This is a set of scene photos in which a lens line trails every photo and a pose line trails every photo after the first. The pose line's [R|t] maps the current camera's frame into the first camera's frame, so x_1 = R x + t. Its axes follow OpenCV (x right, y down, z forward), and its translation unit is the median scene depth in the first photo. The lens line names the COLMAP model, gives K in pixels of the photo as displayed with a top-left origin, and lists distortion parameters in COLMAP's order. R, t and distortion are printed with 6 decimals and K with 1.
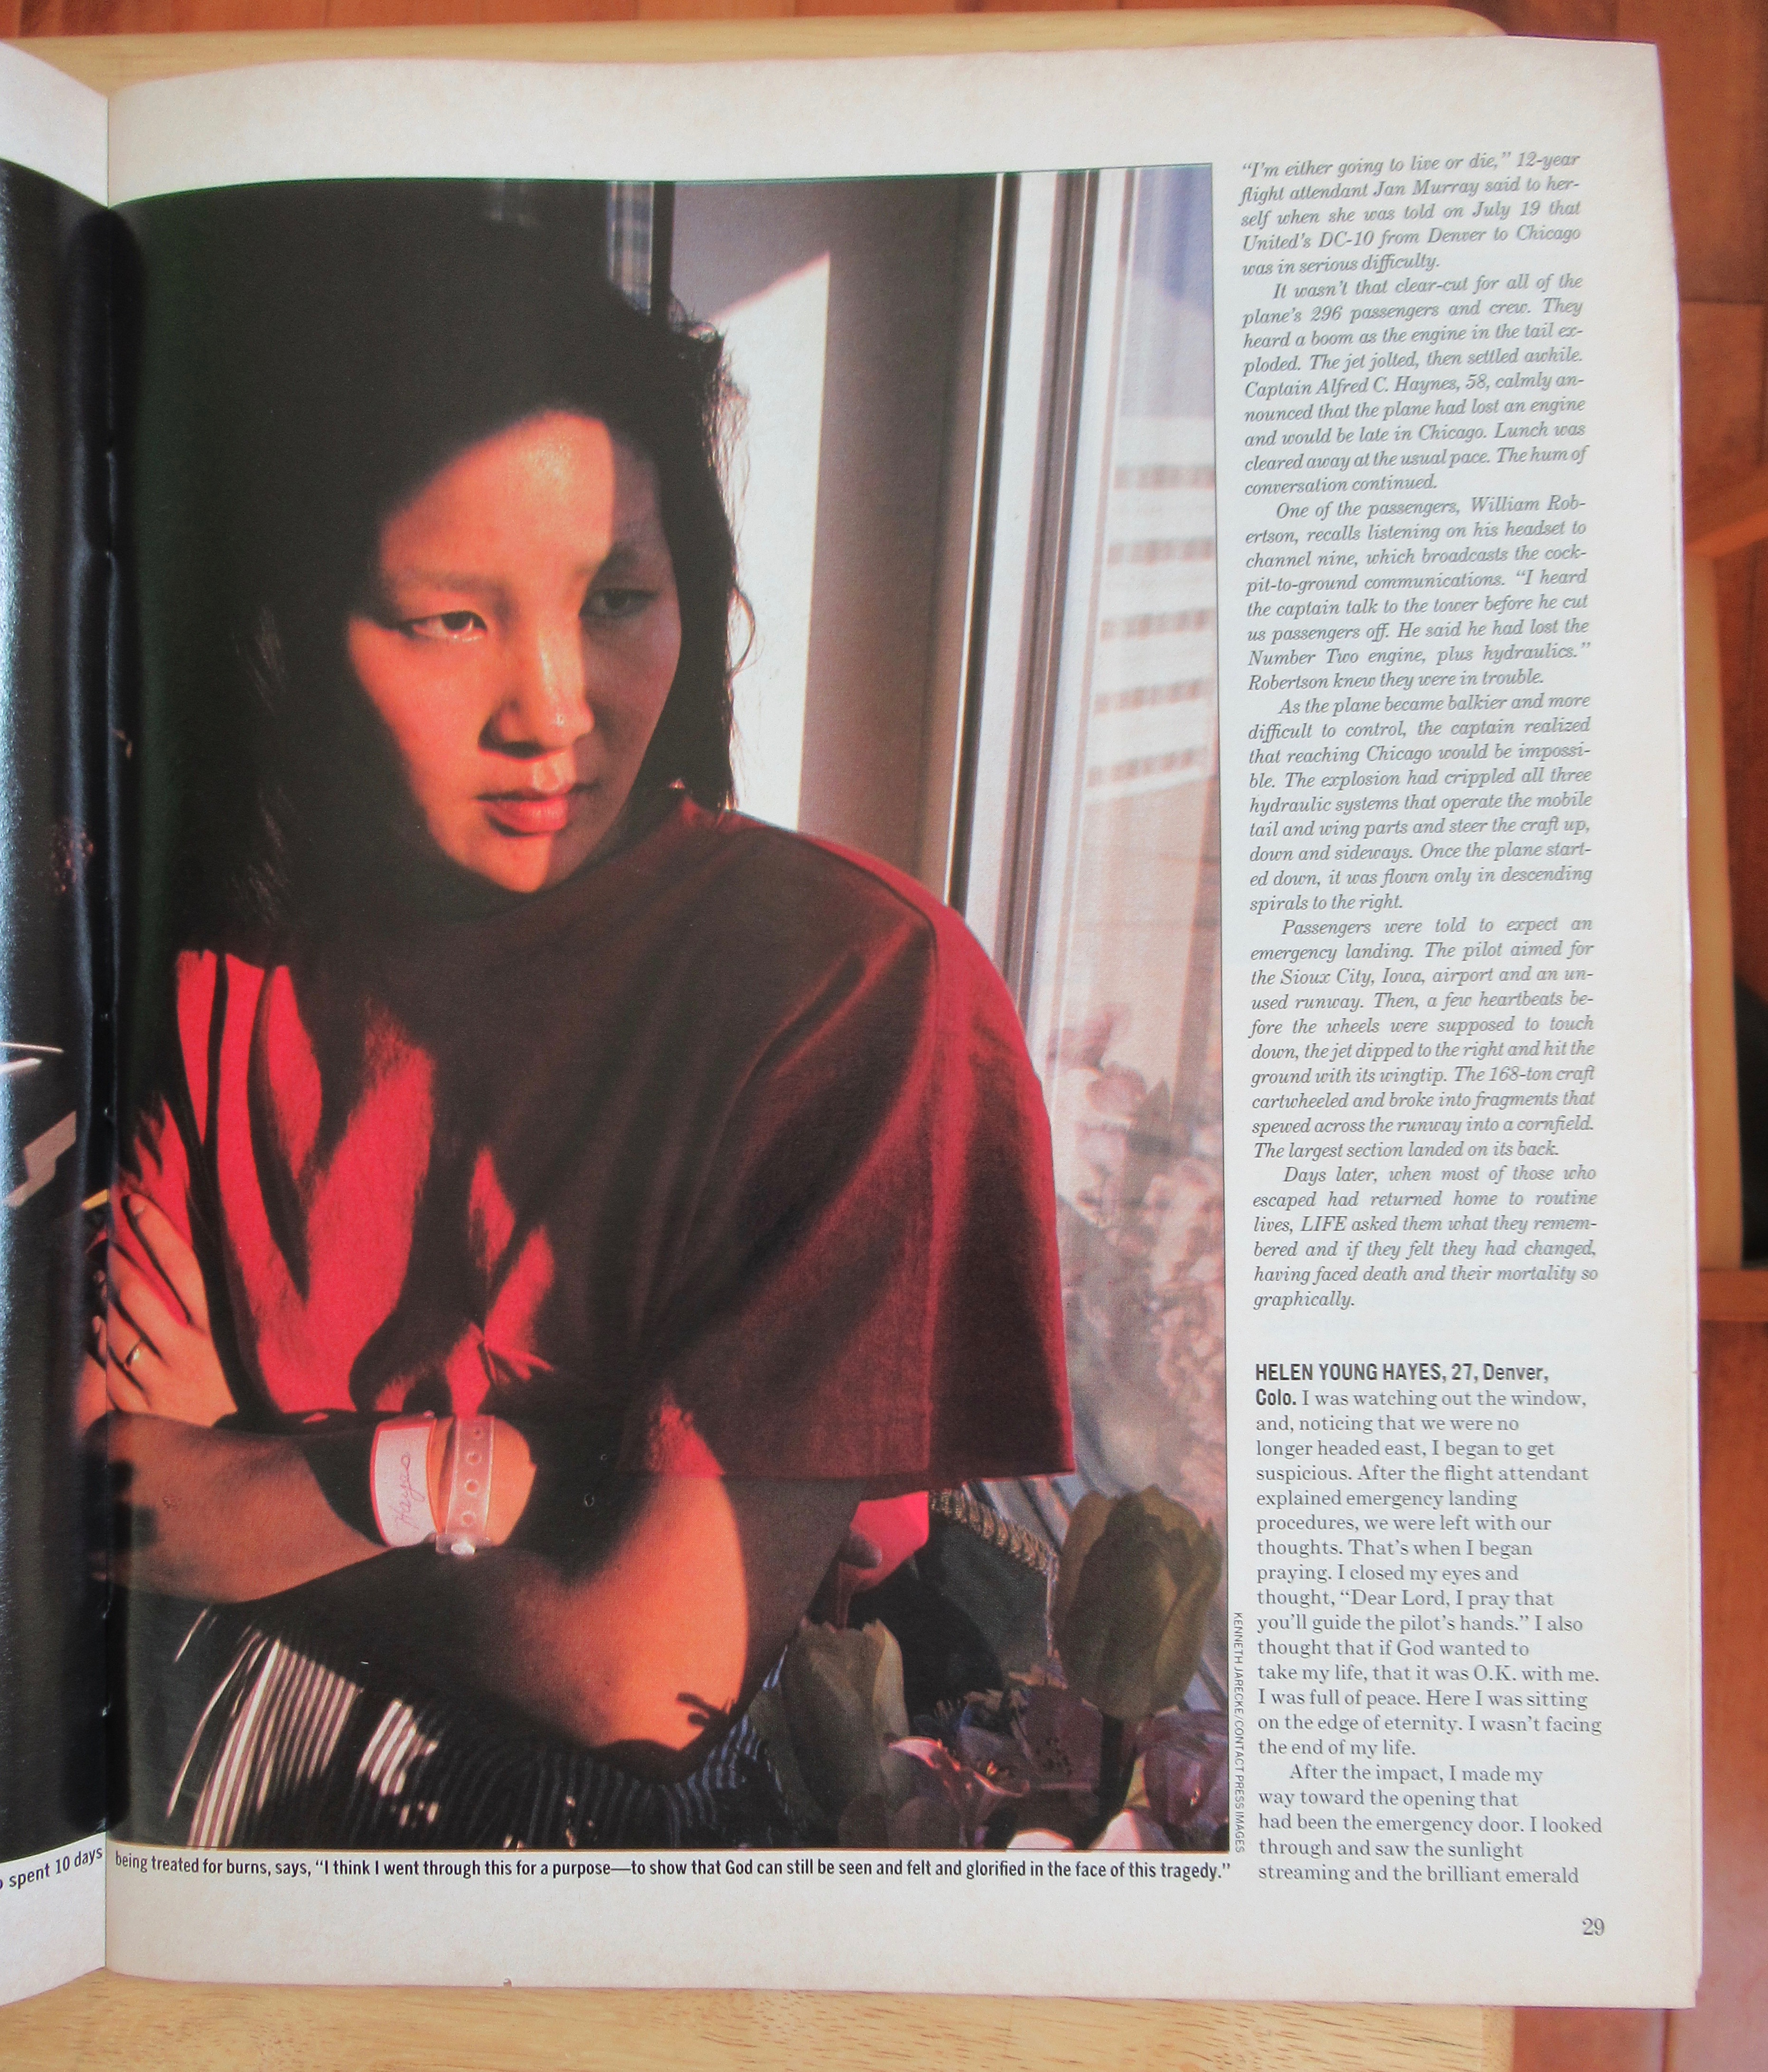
lens RADIAL K [[847.8, 0, 879.3], [0, 847.8, 1048.6], [0, 0, 1]] dist [-0.002717, 0.000683]
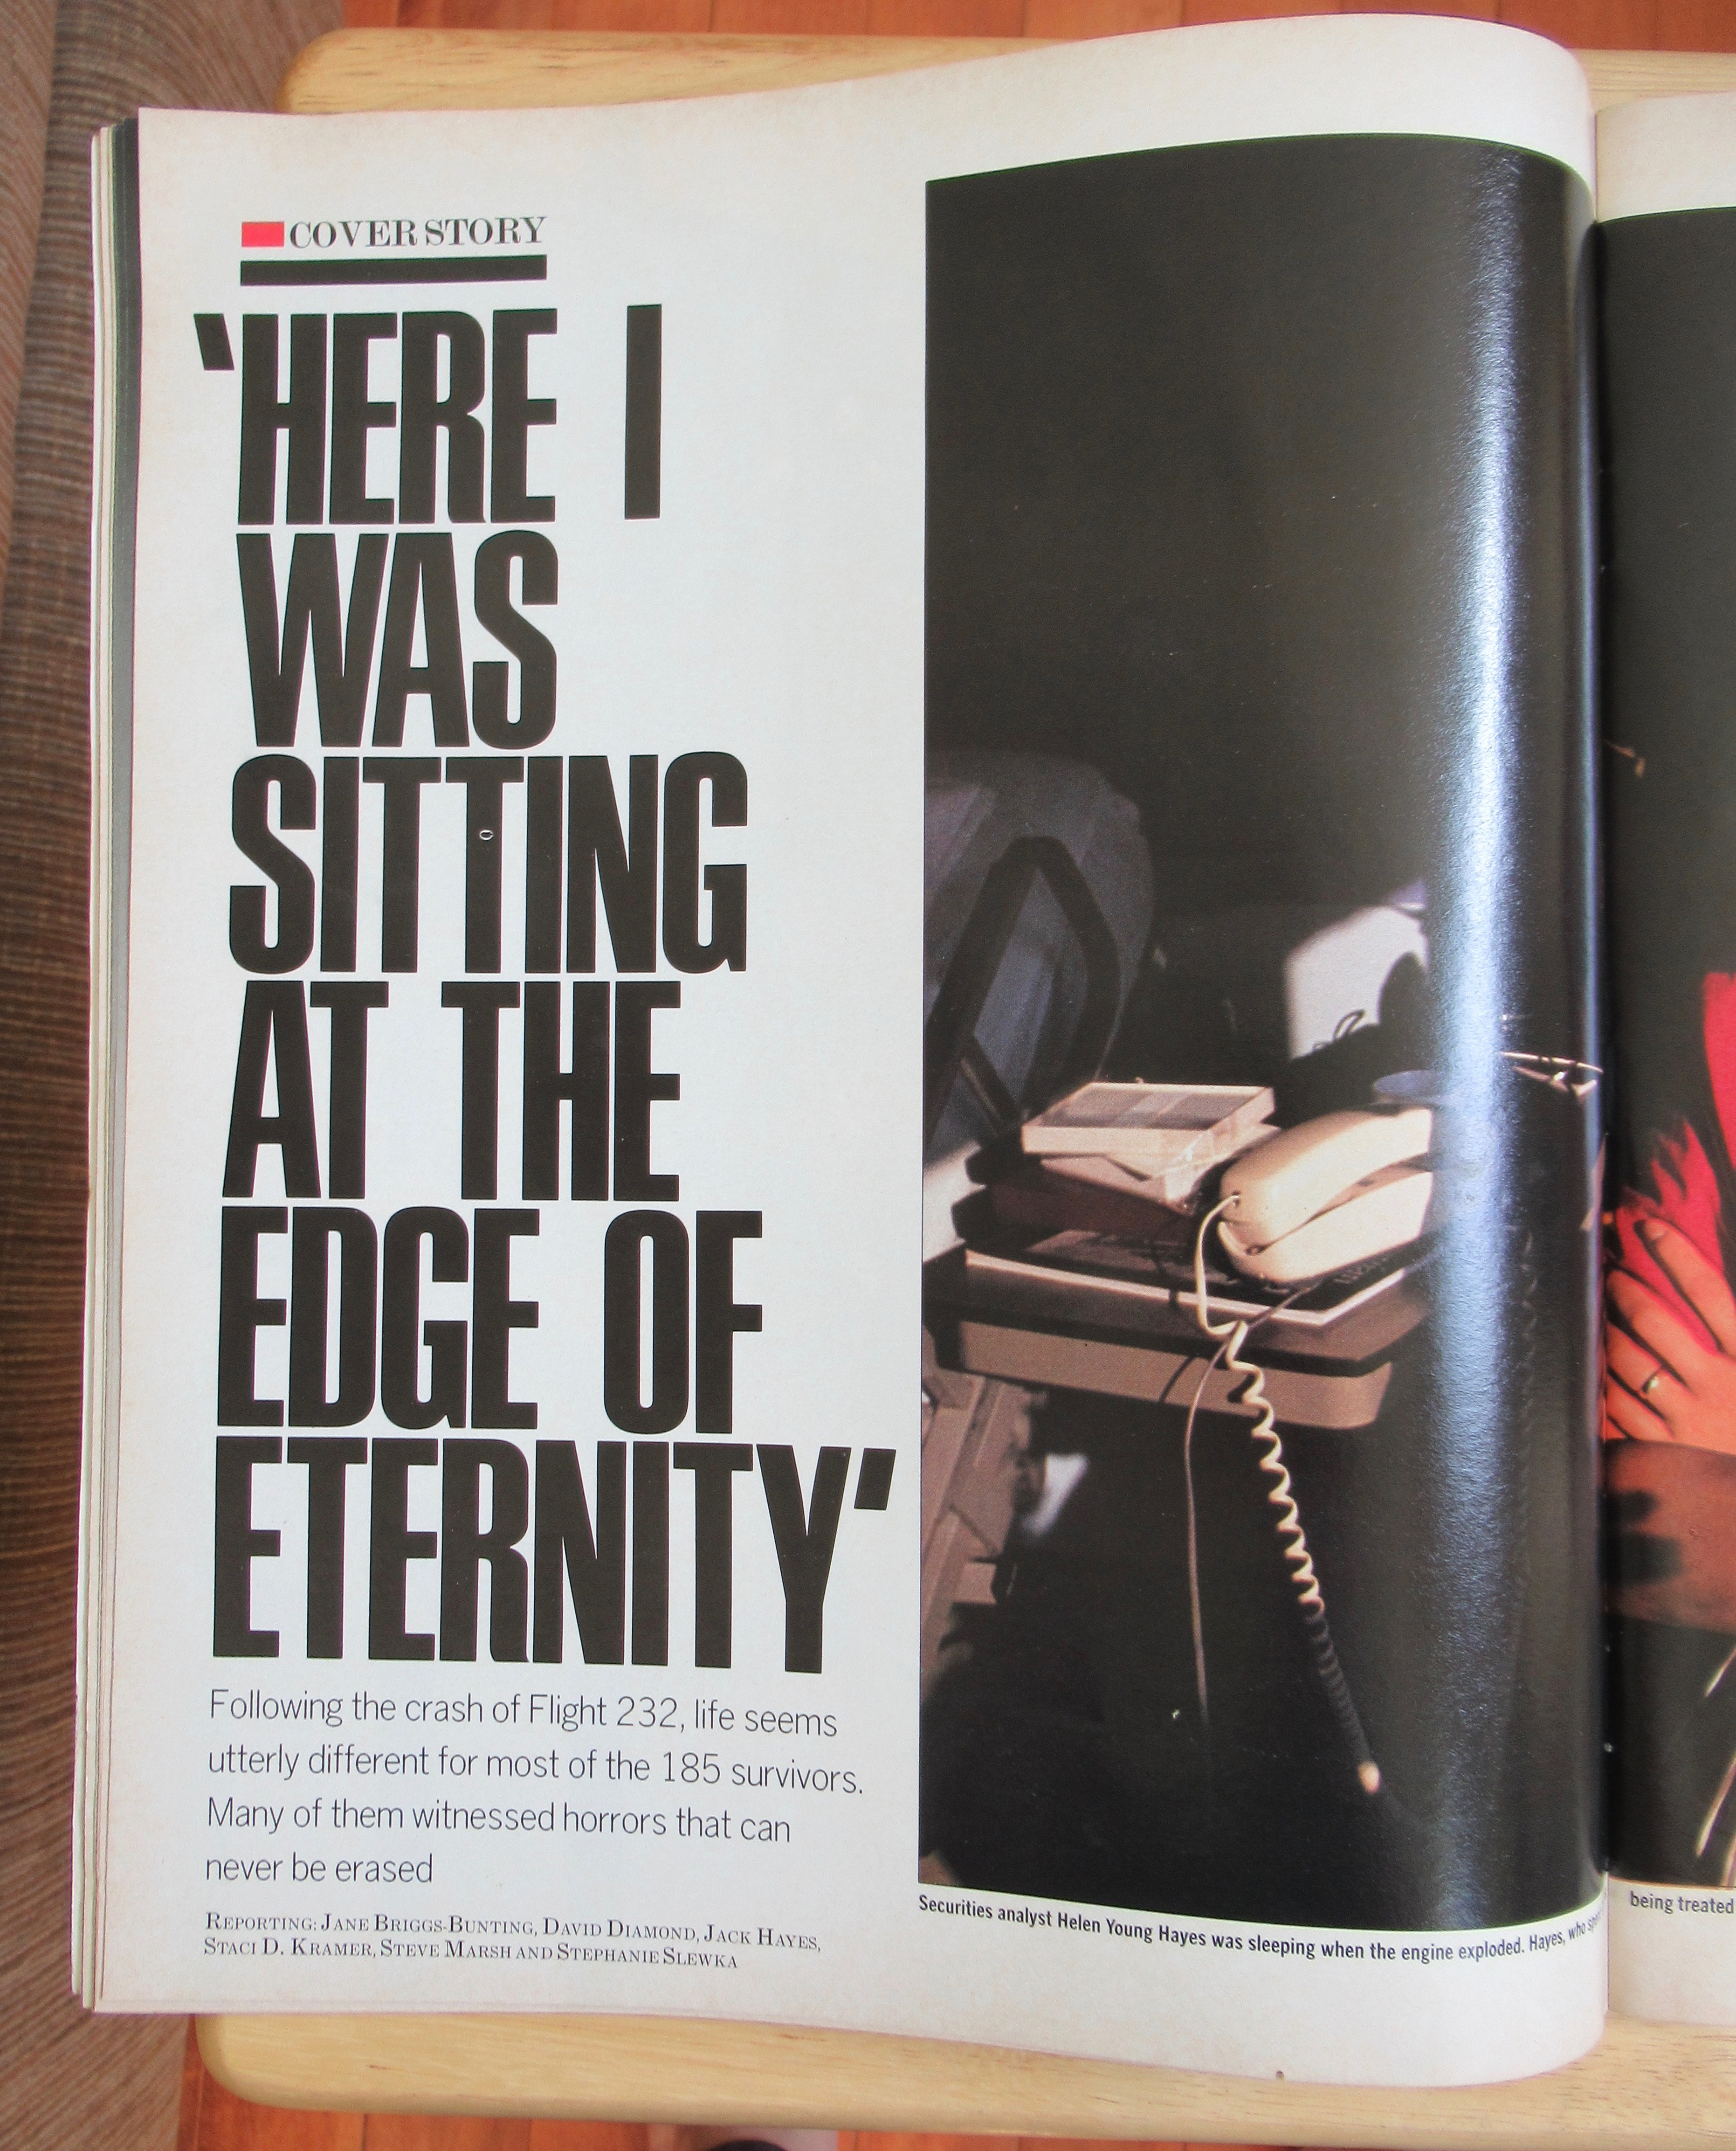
lens RADIAL K [[864.7, 0, 860.7], [0, 864.7, 1062.9], [0, 0, 1]] dist [-0.002817, -0.000037]
pose [[0.999812, 0.011949, 0.015276, -1.820349], [-0.011826, 0.999897, -0.008110, 0.010624], [-0.015371, 0.007928, 0.999850, 0.011901]]
